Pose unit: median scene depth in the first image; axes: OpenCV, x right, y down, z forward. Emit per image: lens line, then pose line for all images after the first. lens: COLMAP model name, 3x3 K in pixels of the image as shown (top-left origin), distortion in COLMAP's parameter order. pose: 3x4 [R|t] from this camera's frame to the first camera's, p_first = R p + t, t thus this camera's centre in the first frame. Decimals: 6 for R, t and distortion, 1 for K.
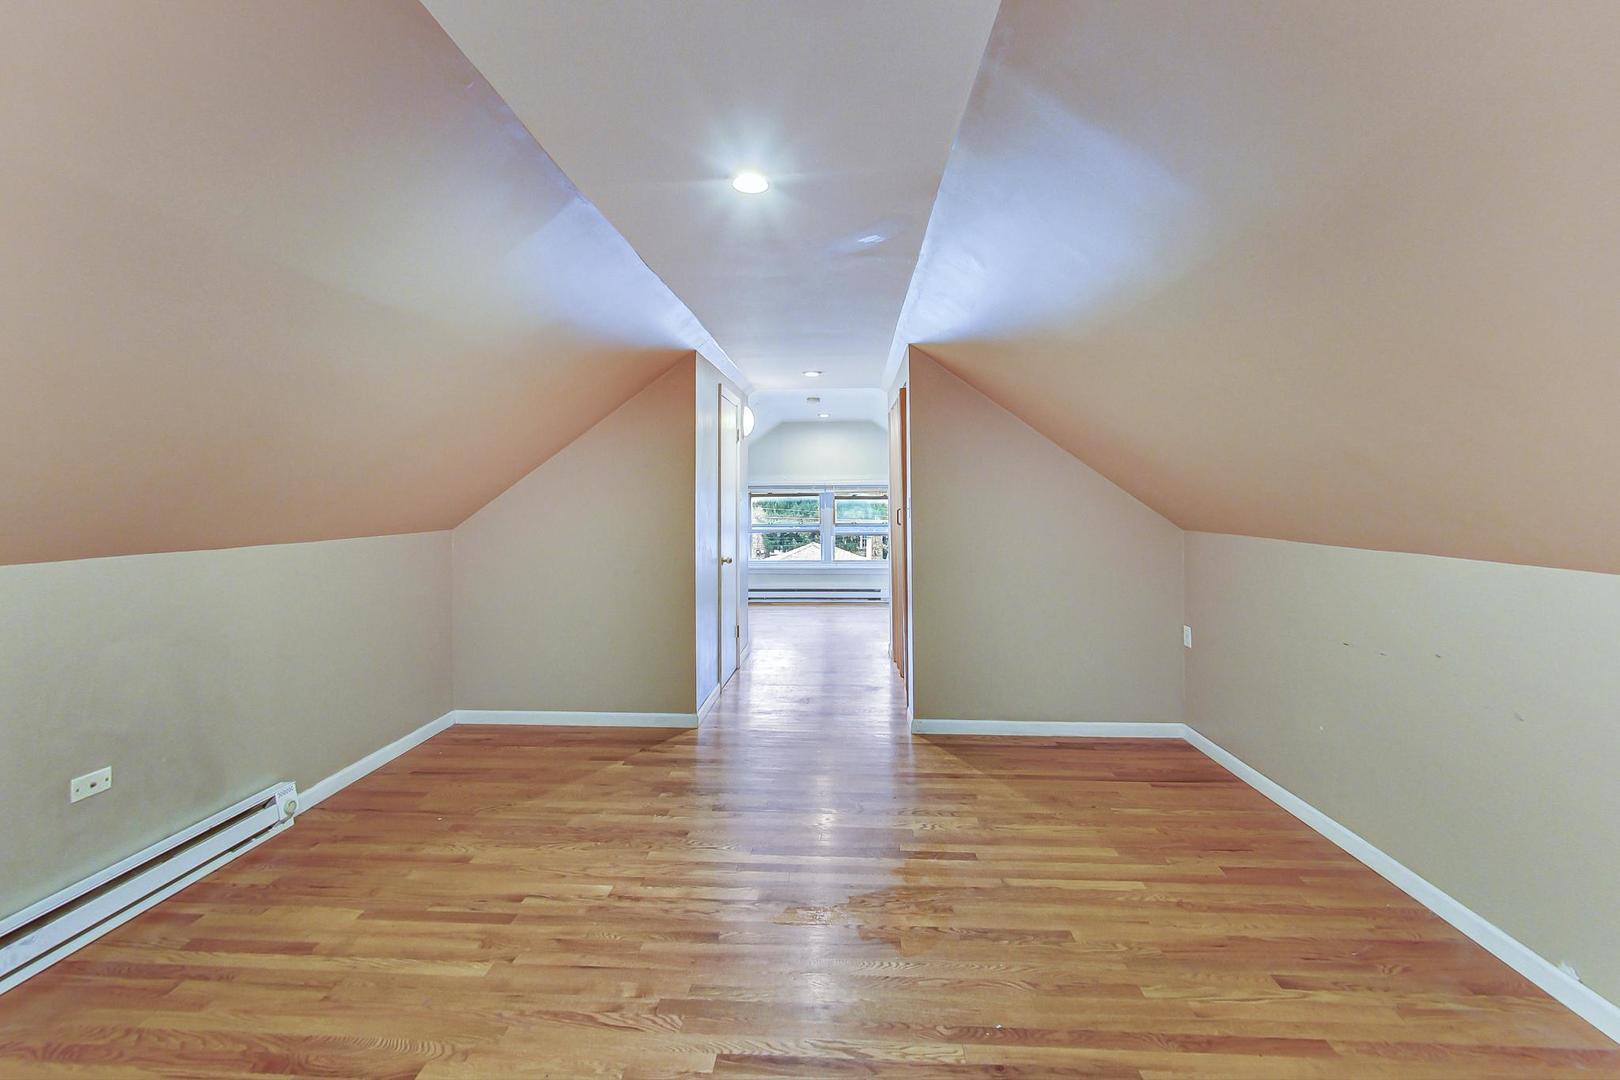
lens RADIAL K [[729.8, 0, 807.7], [0, 729.8, 535.6], [0, 0, 1]] dist [-0.000719, -0.000270]
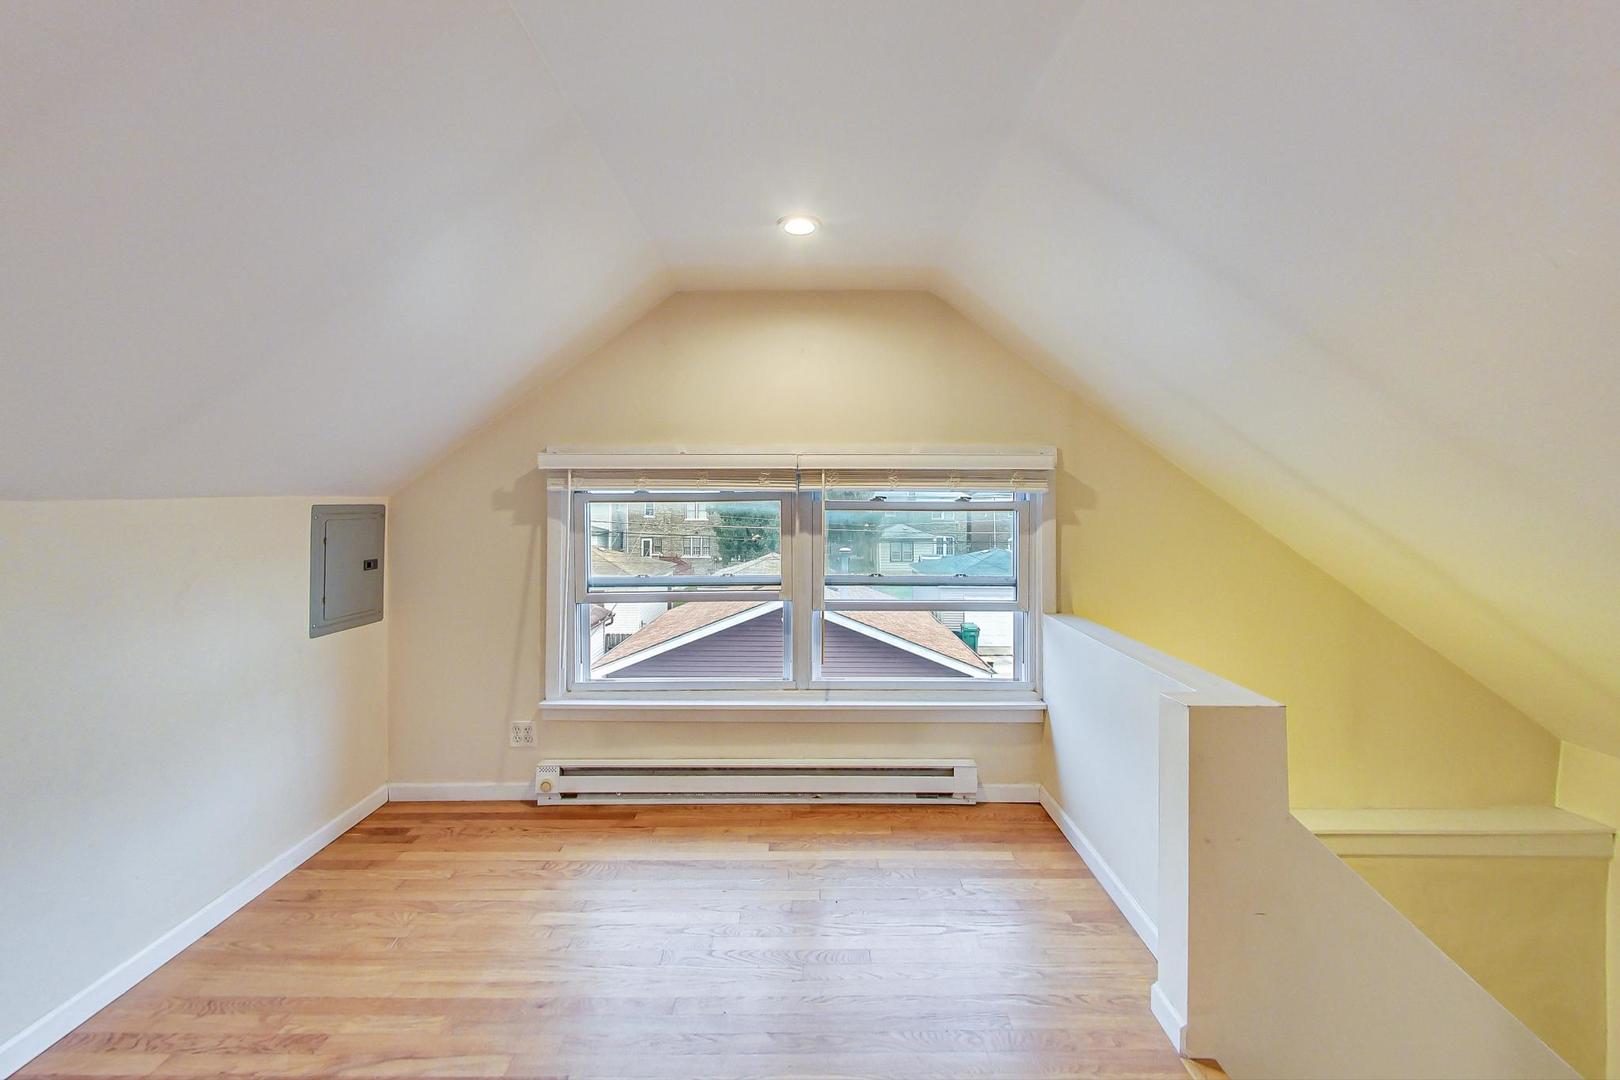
lens RADIAL K [[729.8, 0, 807.7], [0, 729.8, 535.6], [0, 0, 1]] dist [-0.000719, -0.000270]
pose [[0.998733, -0.000888, 0.050306, 0.011904], [0.000963, 0.999998, -0.001458, -0.037471], [-0.050304, 0.001504, 0.998733, 0.647337]]
